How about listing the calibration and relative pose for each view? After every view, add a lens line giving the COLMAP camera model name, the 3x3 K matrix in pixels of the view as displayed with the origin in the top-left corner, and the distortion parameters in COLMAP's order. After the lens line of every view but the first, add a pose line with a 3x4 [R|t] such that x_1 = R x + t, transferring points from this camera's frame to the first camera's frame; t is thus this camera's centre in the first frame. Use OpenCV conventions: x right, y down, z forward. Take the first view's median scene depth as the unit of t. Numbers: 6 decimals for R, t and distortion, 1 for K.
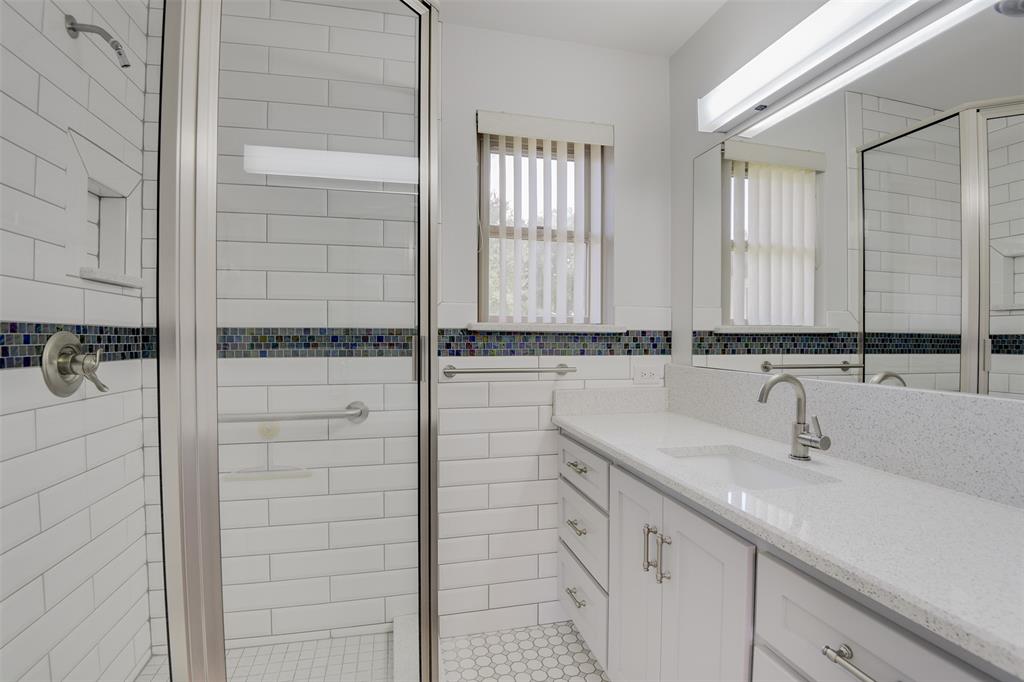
lens RADIAL K [[485.9, 0, 510.5], [0, 485.9, 339.0], [0, 0, 1]] dist [-0.029591, -0.002600]
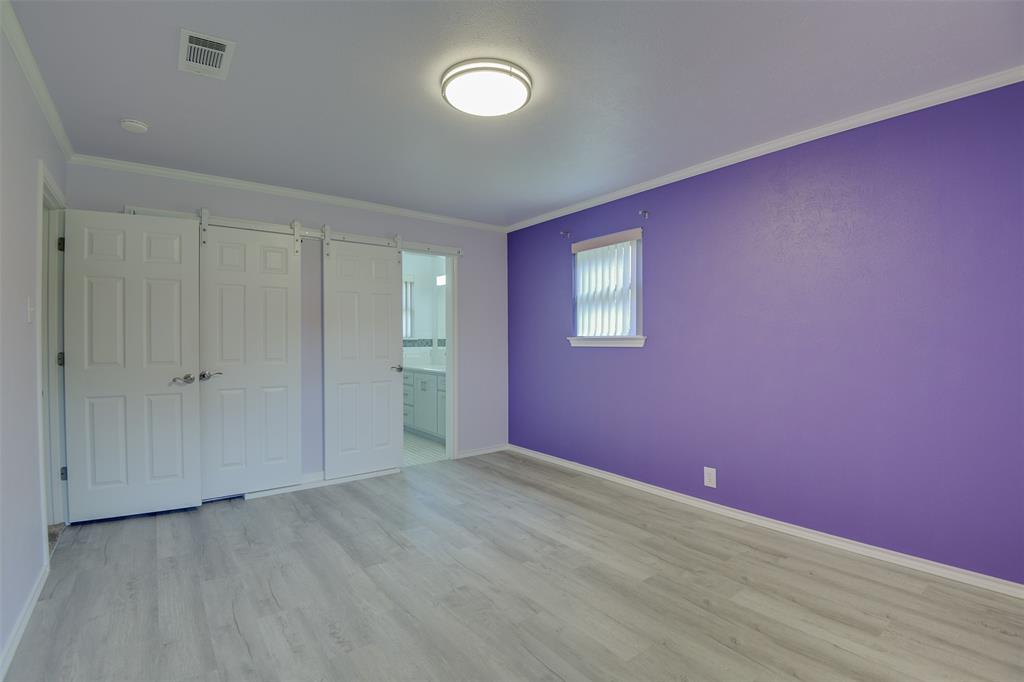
lens RADIAL K [[485.9, 0, 520.7], [0, 485.9, 338.4], [0, 0, 1]] dist [-0.029591, -0.002600]
pose [[0.914147, -0.006278, 0.405334, -0.462522], [0.010930, 0.999898, -0.009163, 0.014454], [-0.405235, 0.012807, 0.914123, -2.290143]]
